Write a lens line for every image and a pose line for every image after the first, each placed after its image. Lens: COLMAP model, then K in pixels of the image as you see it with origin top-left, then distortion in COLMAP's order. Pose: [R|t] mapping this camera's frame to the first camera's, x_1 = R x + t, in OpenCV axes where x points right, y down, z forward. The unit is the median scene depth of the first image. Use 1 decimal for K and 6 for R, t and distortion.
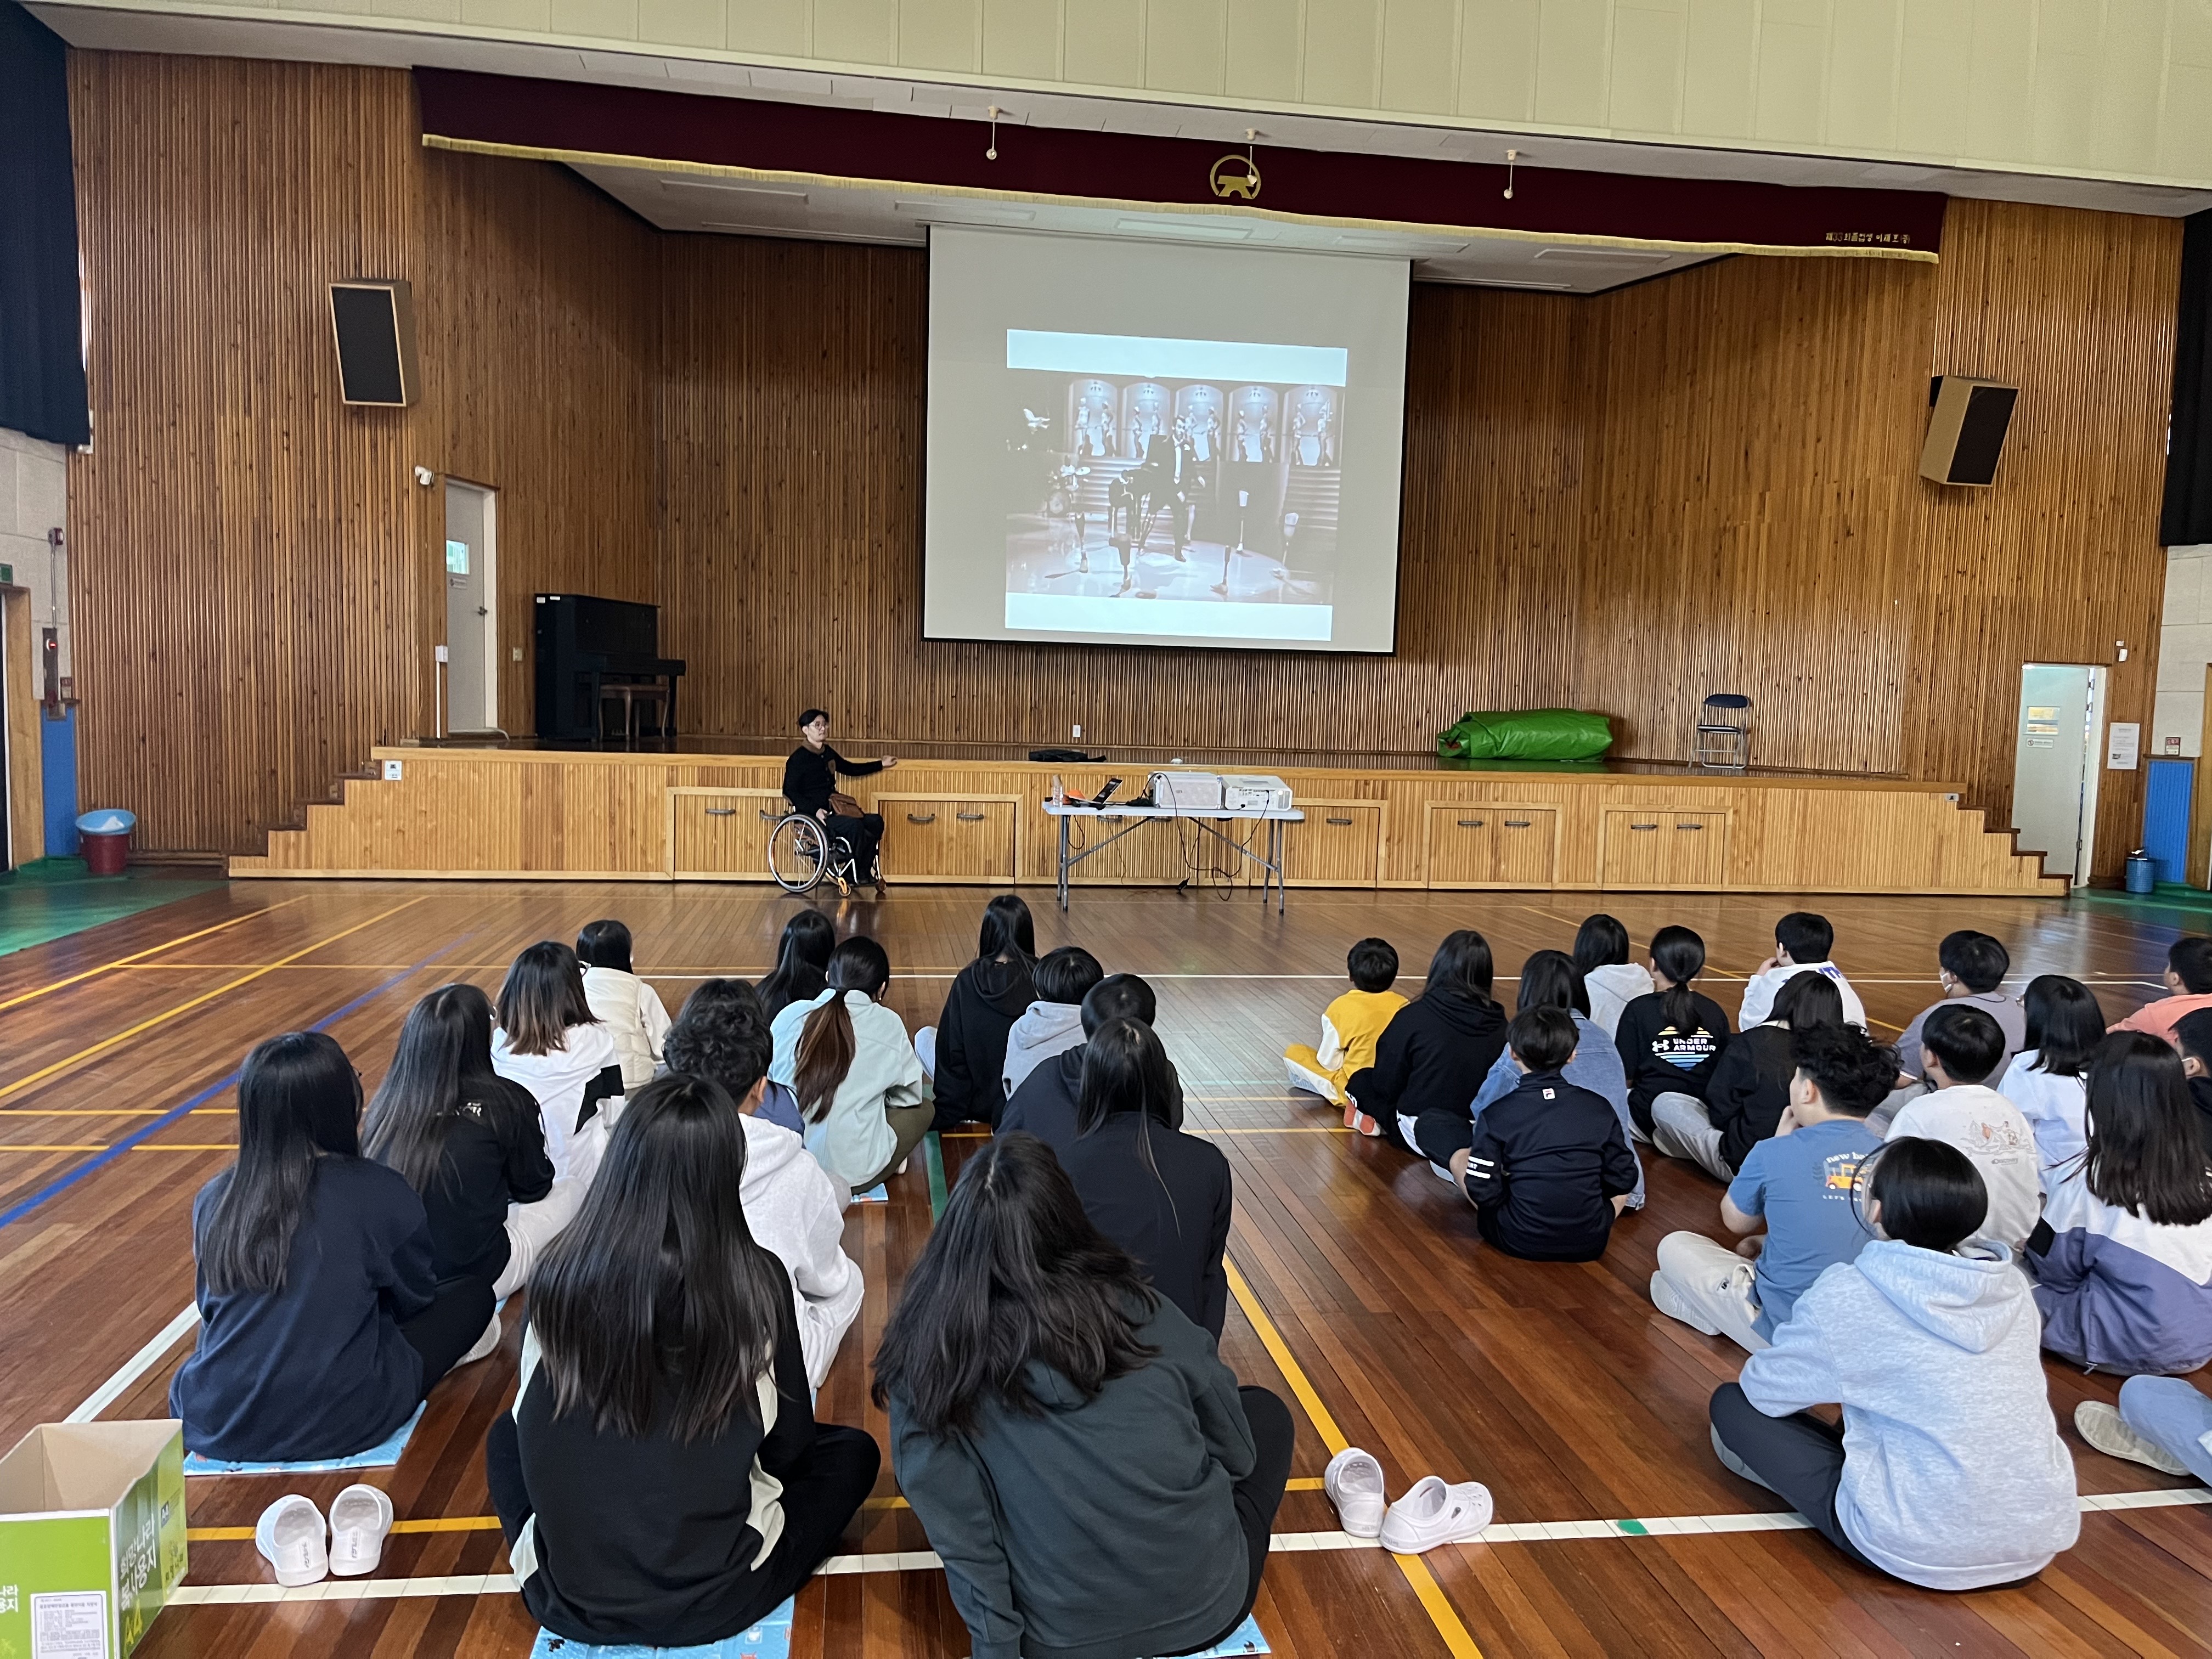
lens RADIAL K [[1683.5, 0, 1106.0], [0, 1683.5, 829.5], [0, 0, 1]] dist [0.054218, -0.071645]
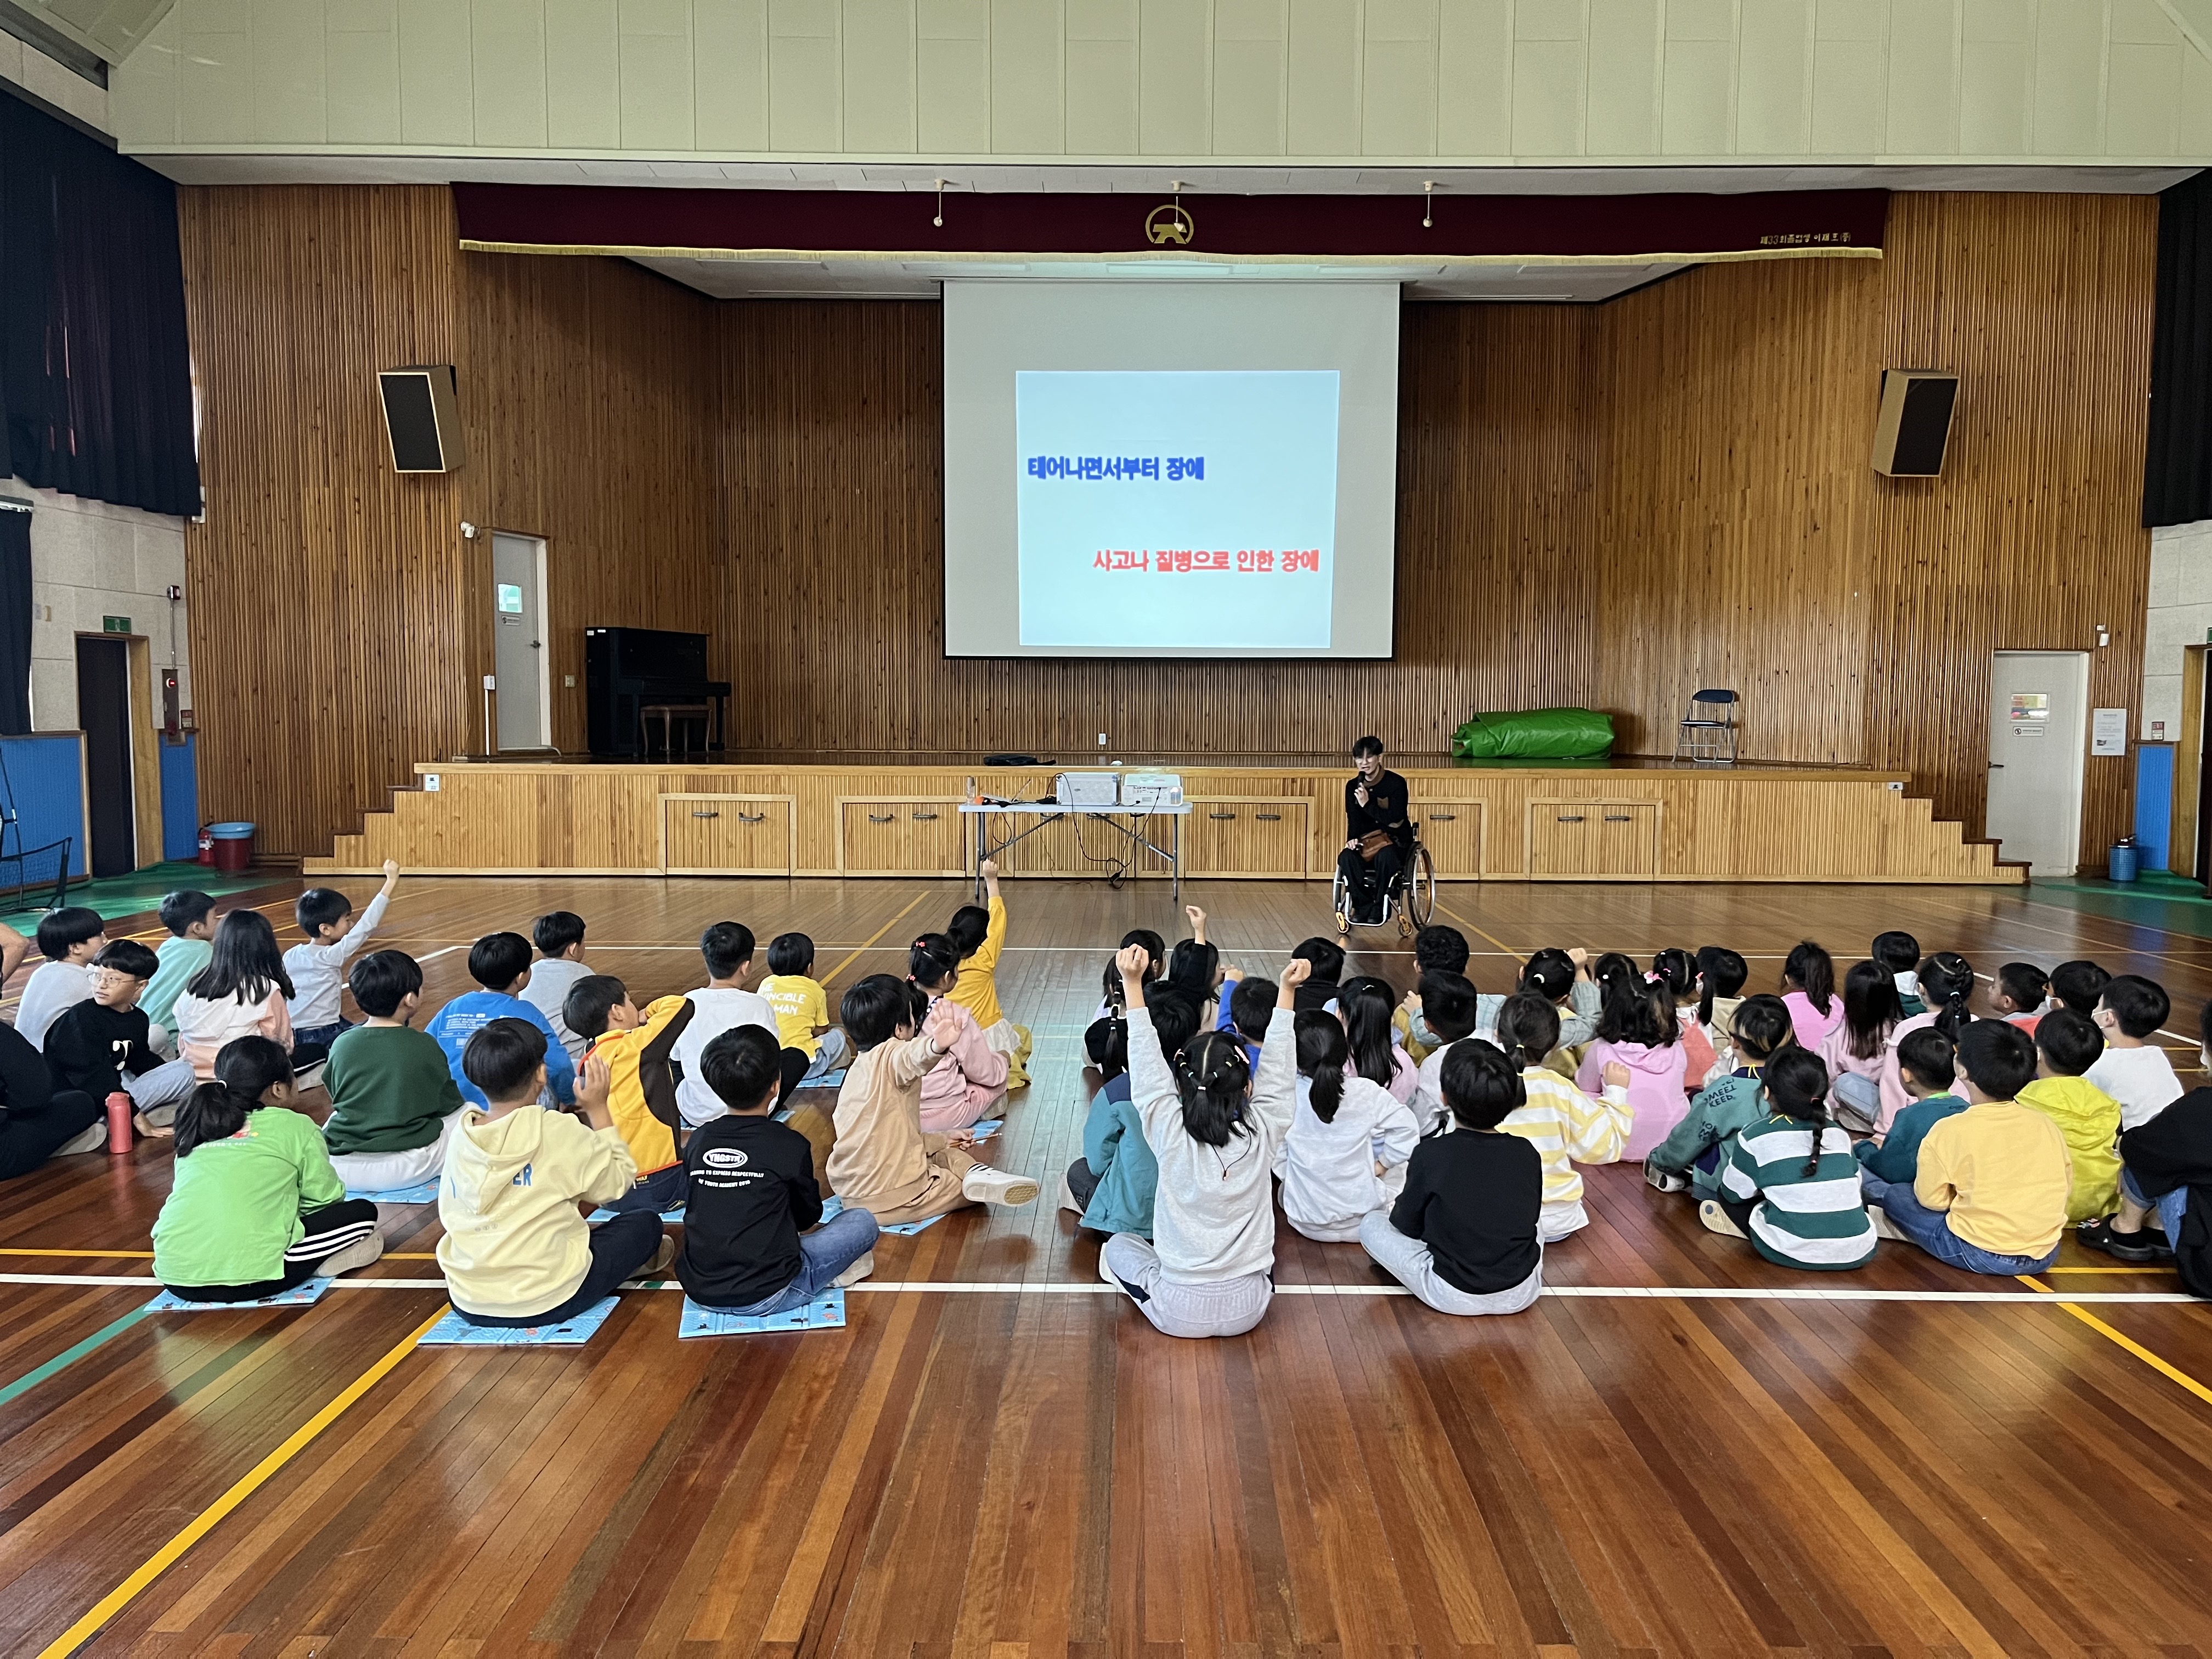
lens RADIAL K [[1683.5, 0, 1106.0], [0, 1683.5, 829.5], [0, 0, 1]] dist [0.054218, -0.071645]
pose [[0.986732, -0.011453, -0.161954, 0.188150], [0.010100, 0.999907, -0.009174, 0.010643], [0.162044, 0.007417, 0.986756, -0.066727]]
